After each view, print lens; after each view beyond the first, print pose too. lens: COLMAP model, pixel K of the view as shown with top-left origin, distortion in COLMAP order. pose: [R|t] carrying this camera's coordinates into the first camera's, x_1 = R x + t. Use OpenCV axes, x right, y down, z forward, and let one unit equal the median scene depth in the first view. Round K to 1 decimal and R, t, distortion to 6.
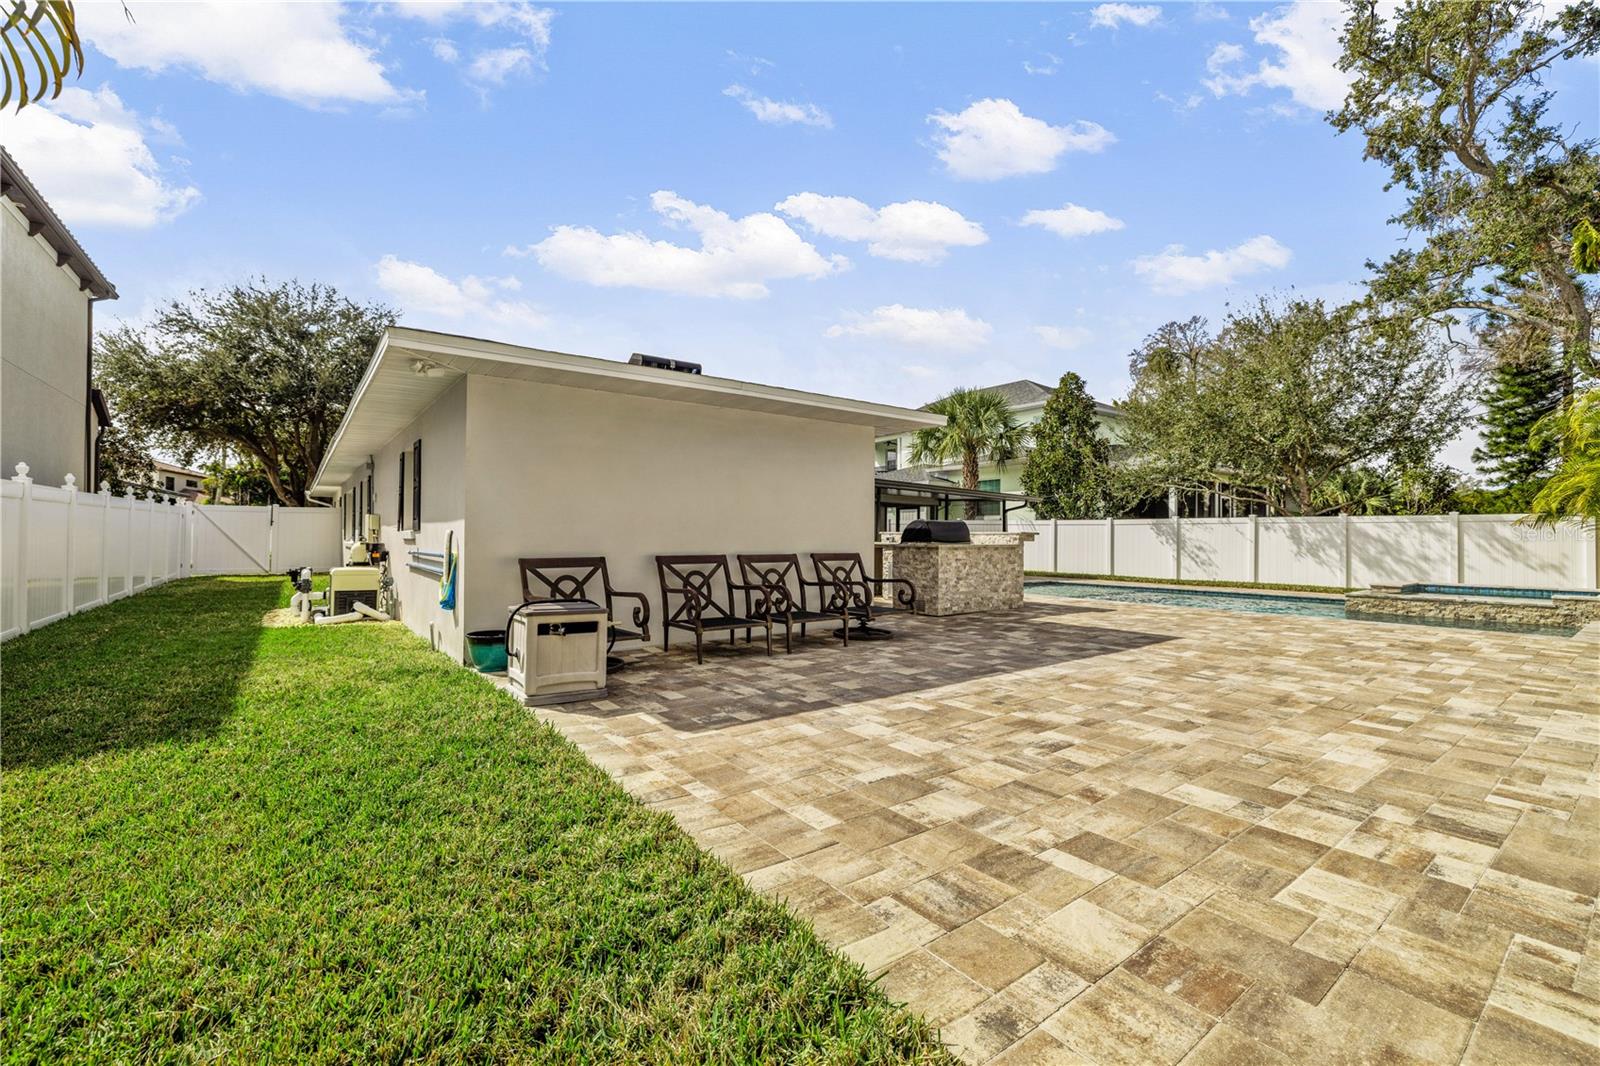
lens RADIAL K [[673.4, 0, 771.1], [0, 673.4, 523.5], [0, 0, 1]] dist [-0.001885, -0.000534]
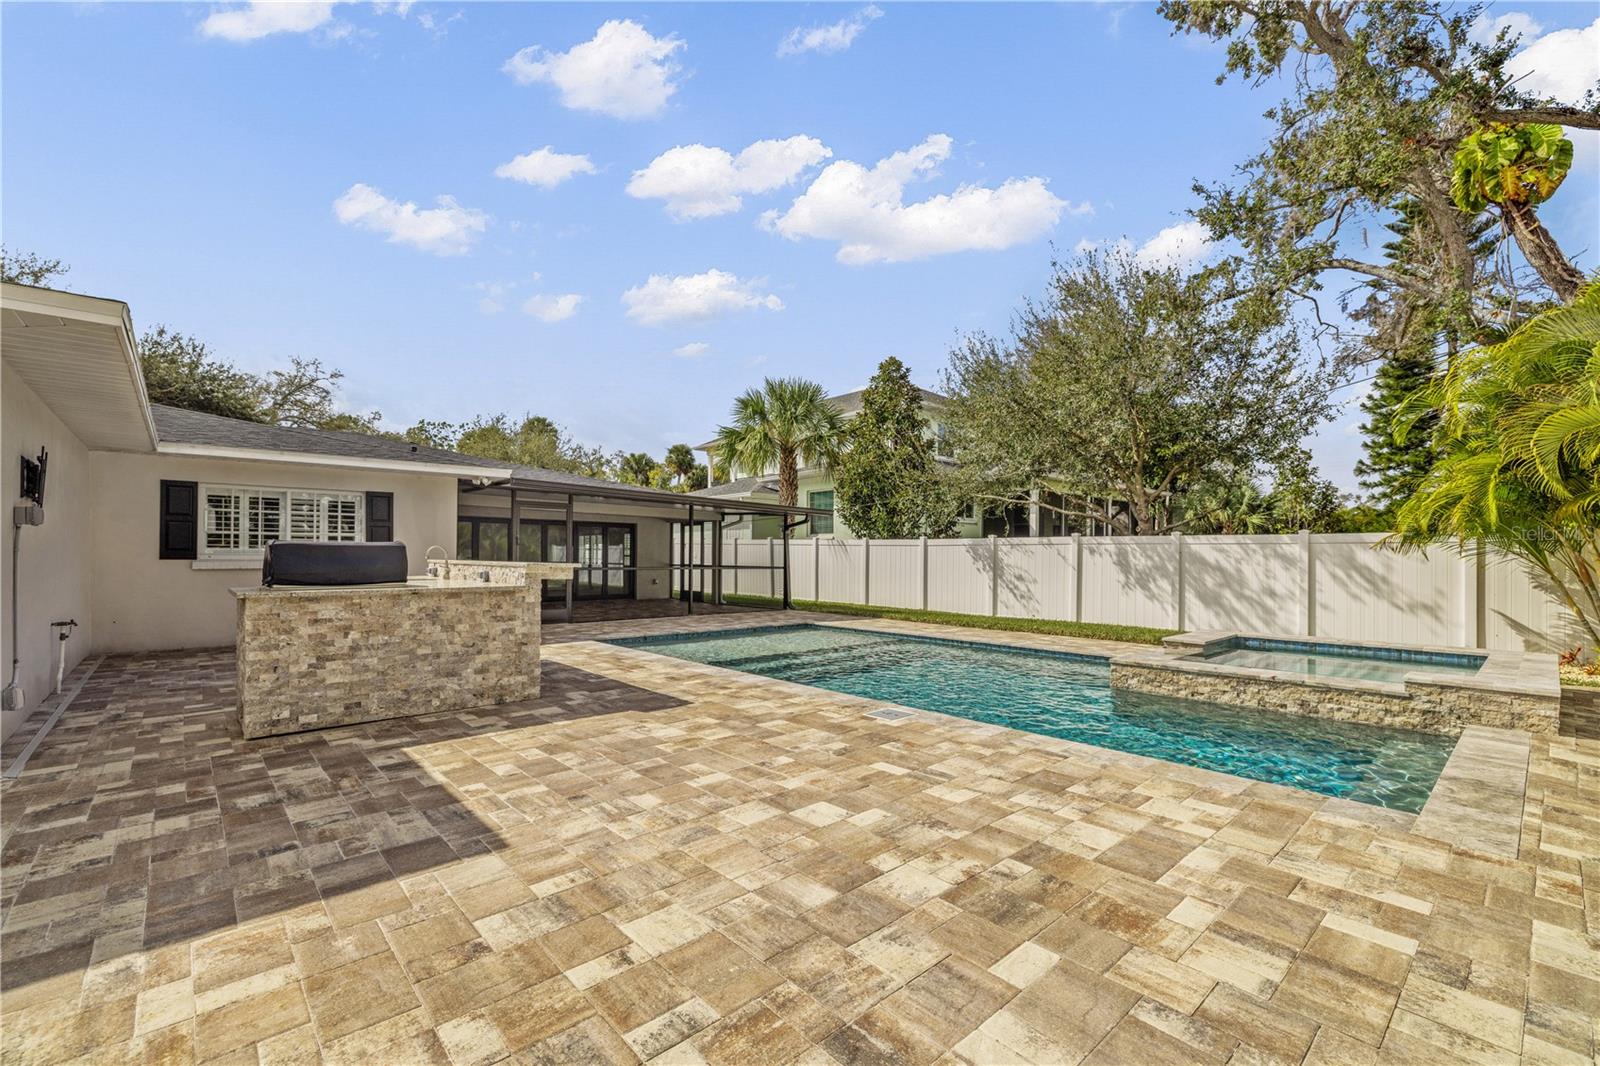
lens RADIAL K [[683.2, 0, 788.0], [0, 683.2, 546.7], [0, 0, 1]] dist [-0.000192, -0.000366]
pose [[0.995501, 0.001076, 0.094746, 0.328375], [-0.001656, 0.999980, 0.006044, -0.002701], [-0.094738, -0.006174, 0.995483, 0.263879]]
